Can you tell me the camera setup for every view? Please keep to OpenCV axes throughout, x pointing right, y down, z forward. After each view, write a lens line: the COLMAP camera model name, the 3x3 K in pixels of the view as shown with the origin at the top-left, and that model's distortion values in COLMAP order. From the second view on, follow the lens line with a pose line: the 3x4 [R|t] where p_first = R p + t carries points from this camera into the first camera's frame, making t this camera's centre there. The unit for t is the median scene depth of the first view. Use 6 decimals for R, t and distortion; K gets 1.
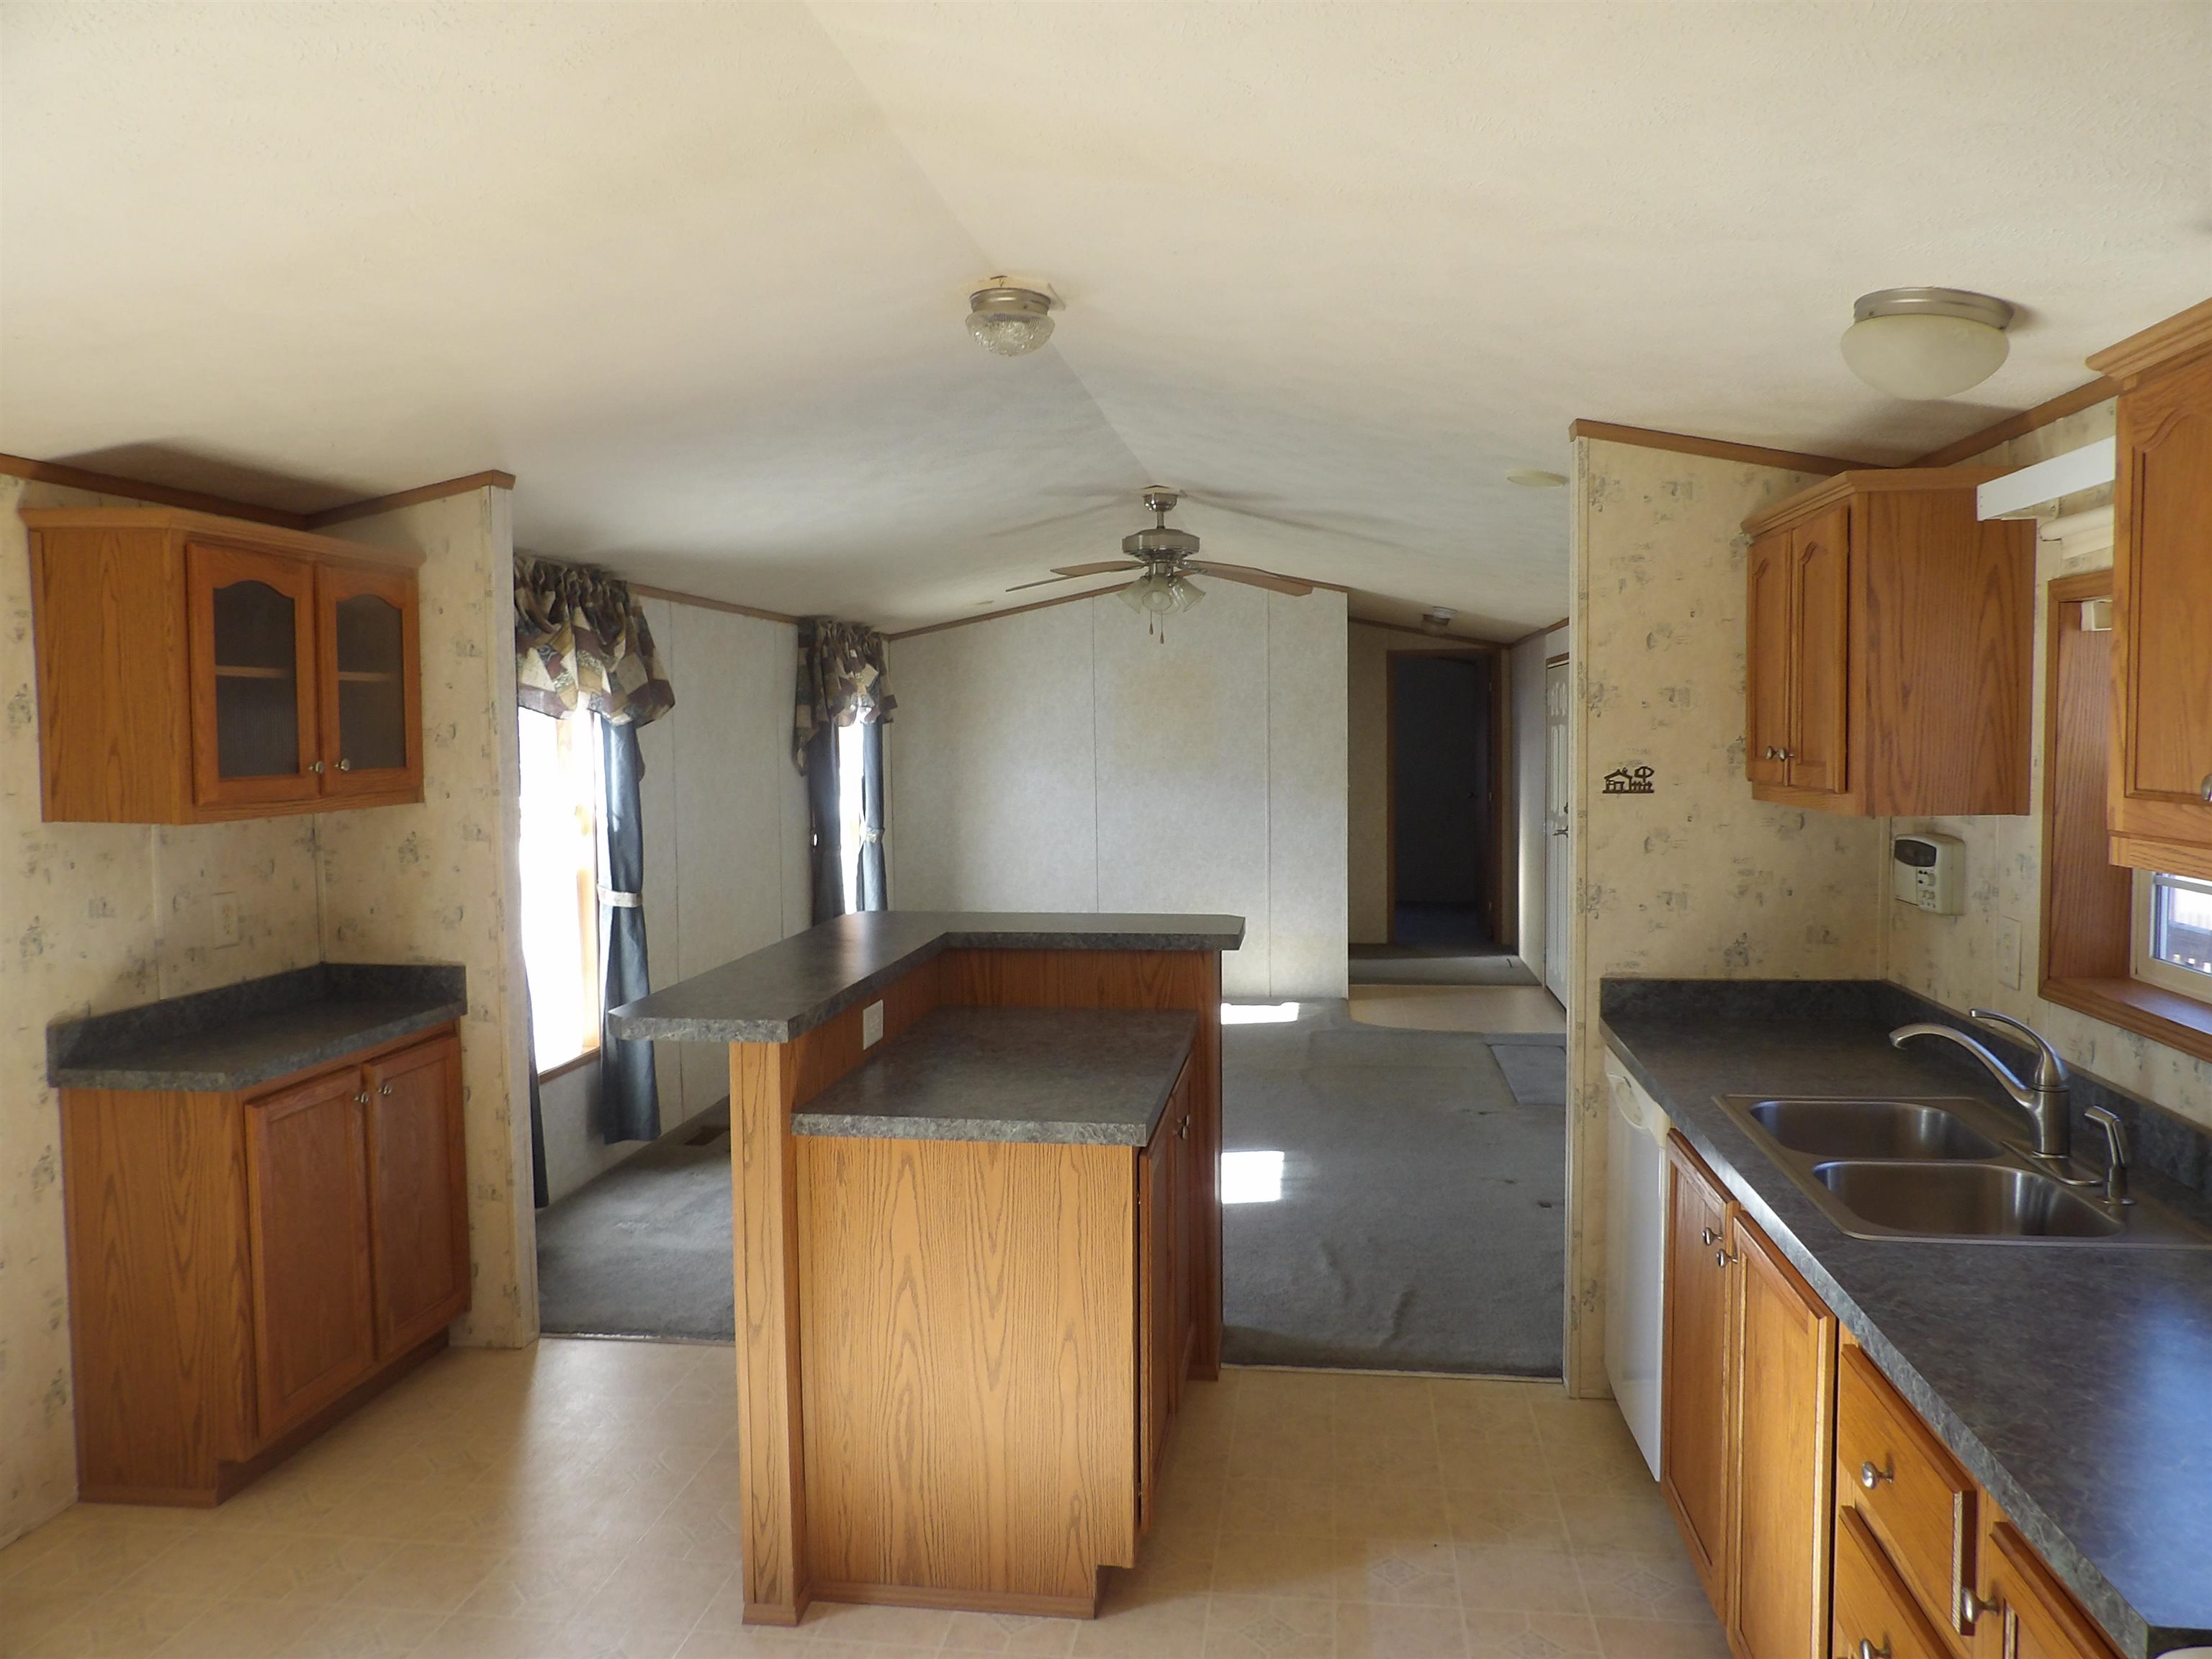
lens RADIAL K [[1590.4, 0, 1108.1], [0, 1590.4, 825.9], [0, 0, 1]] dist [-0.026180, 0.030047]
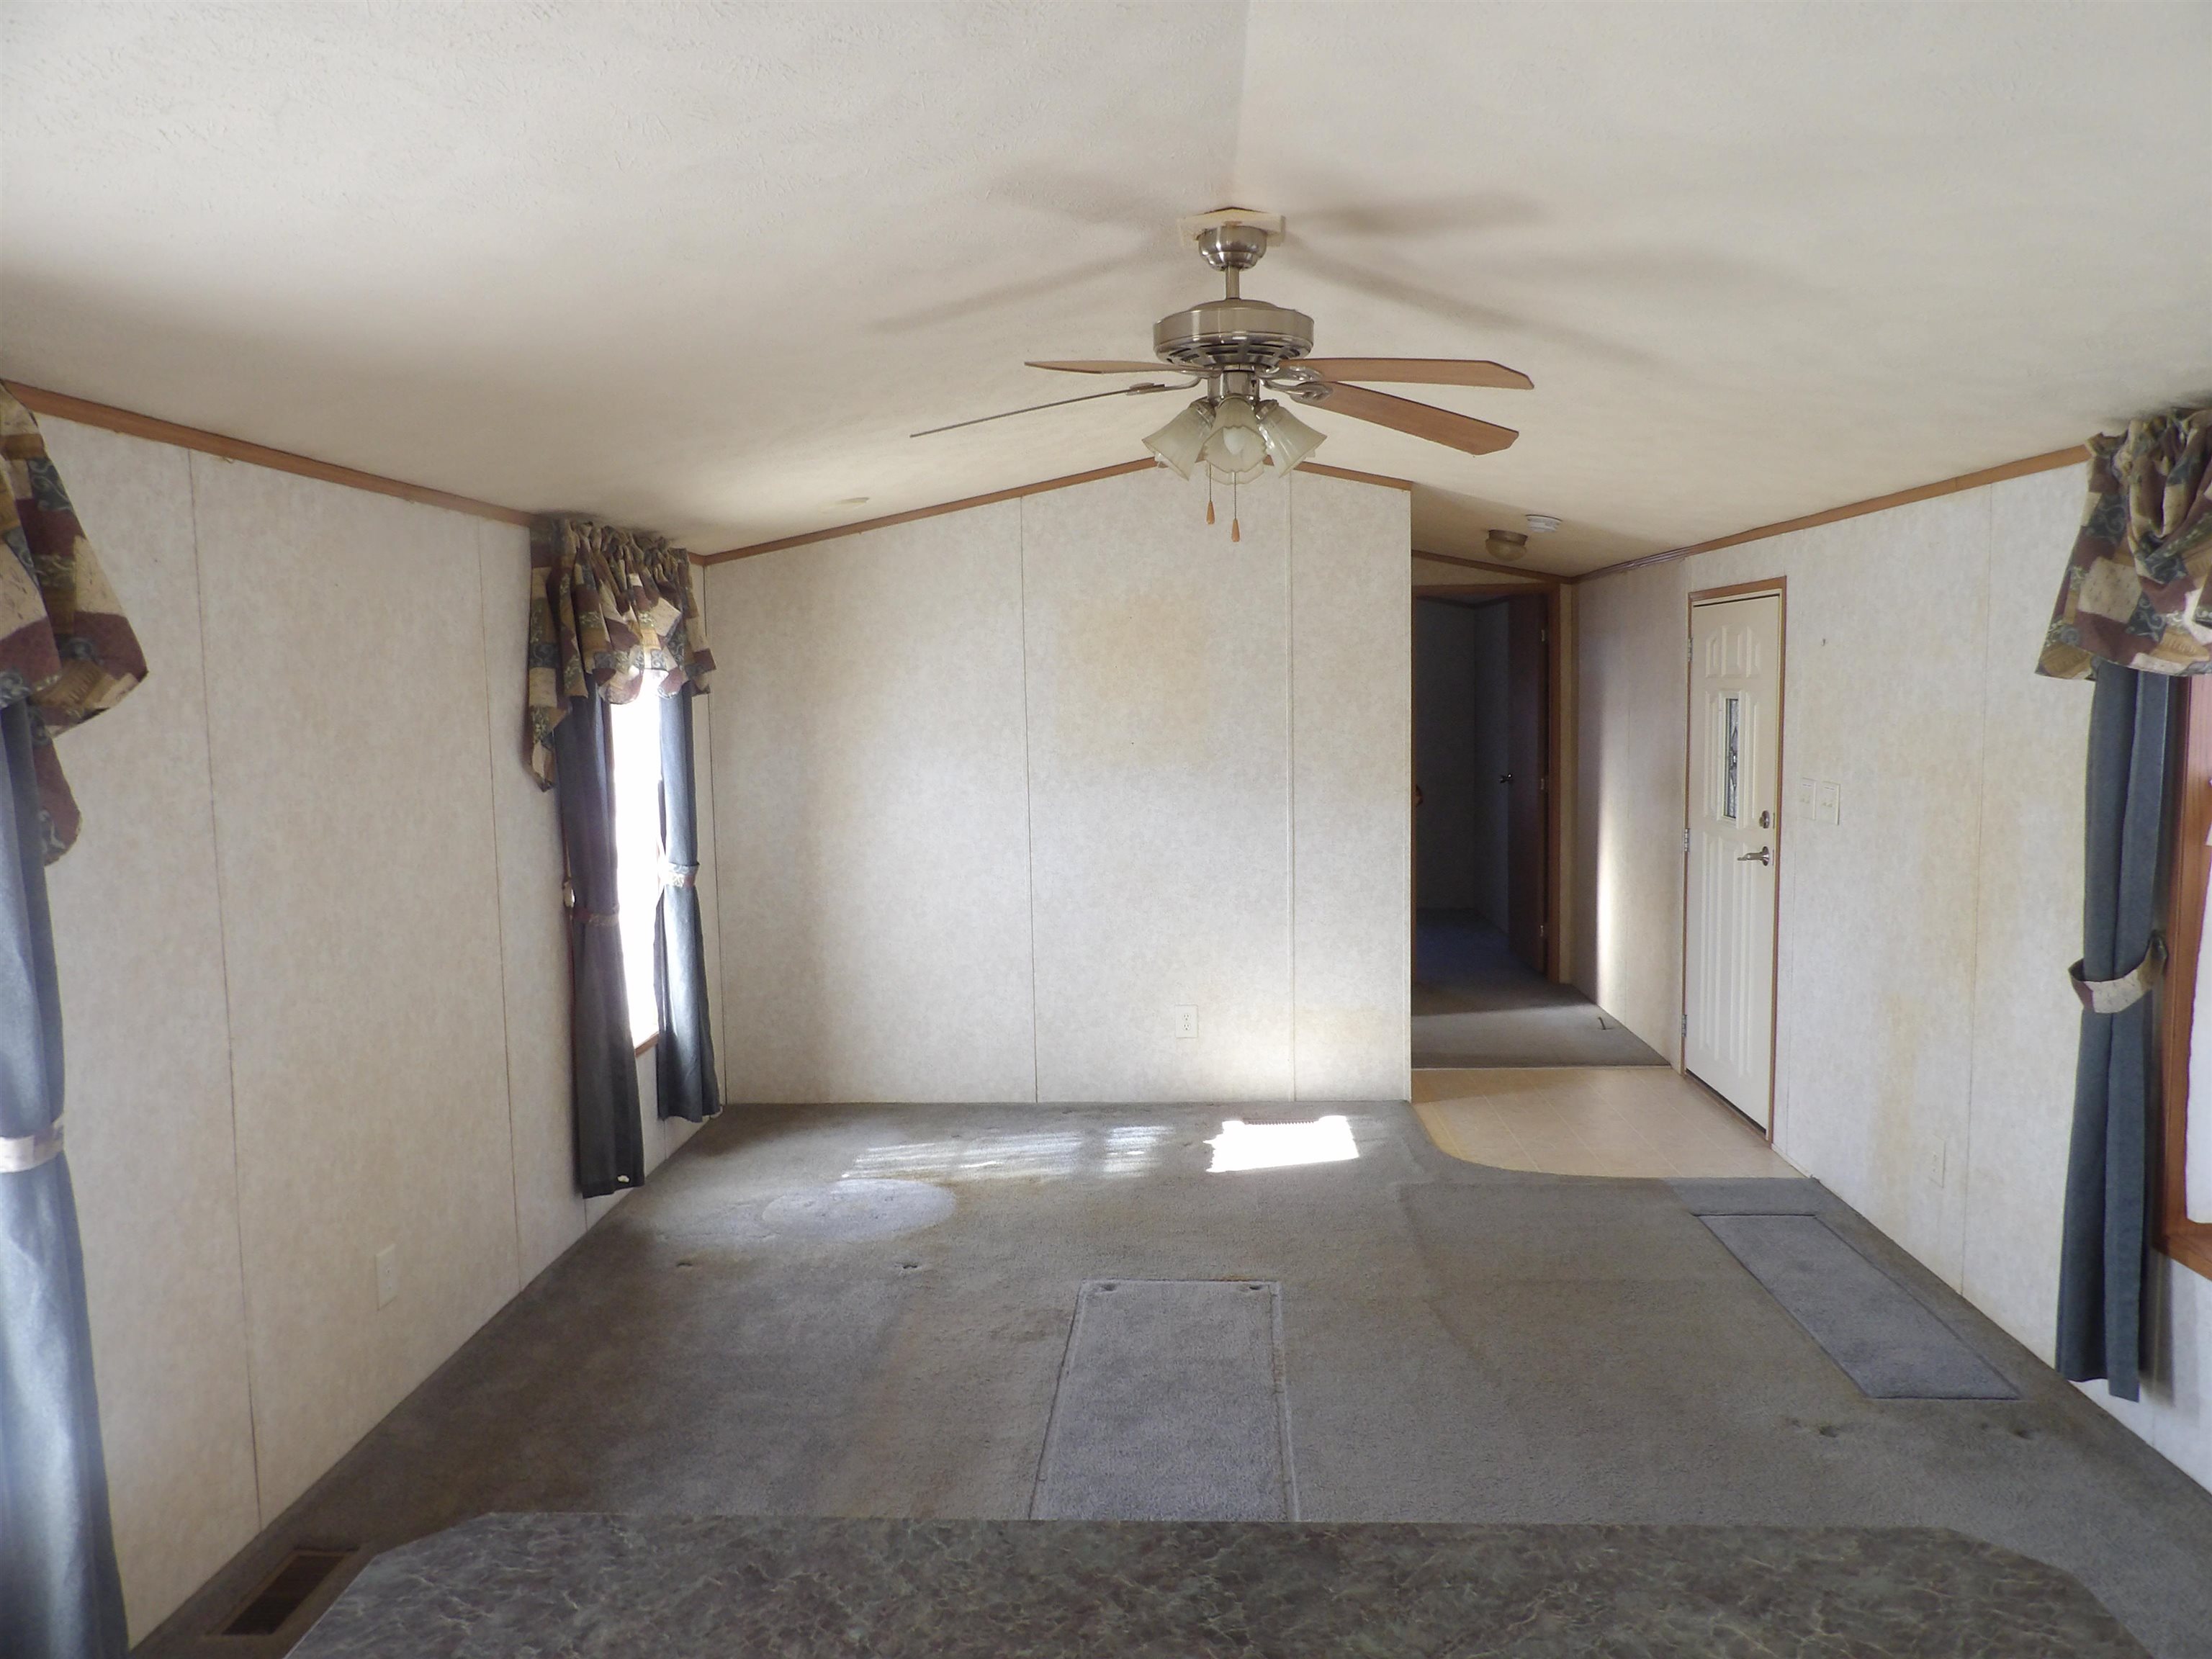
lens RADIAL K [[1590.4, 0, 1107.0], [0, 1590.4, 827.4], [0, 0, 1]] dist [-0.026180, 0.030047]
pose [[0.996044, -0.013511, 0.087830, -0.038119], [0.010925, 0.999494, 0.029862, -0.031990], [-0.088189, -0.028785, 0.995688, 0.394537]]
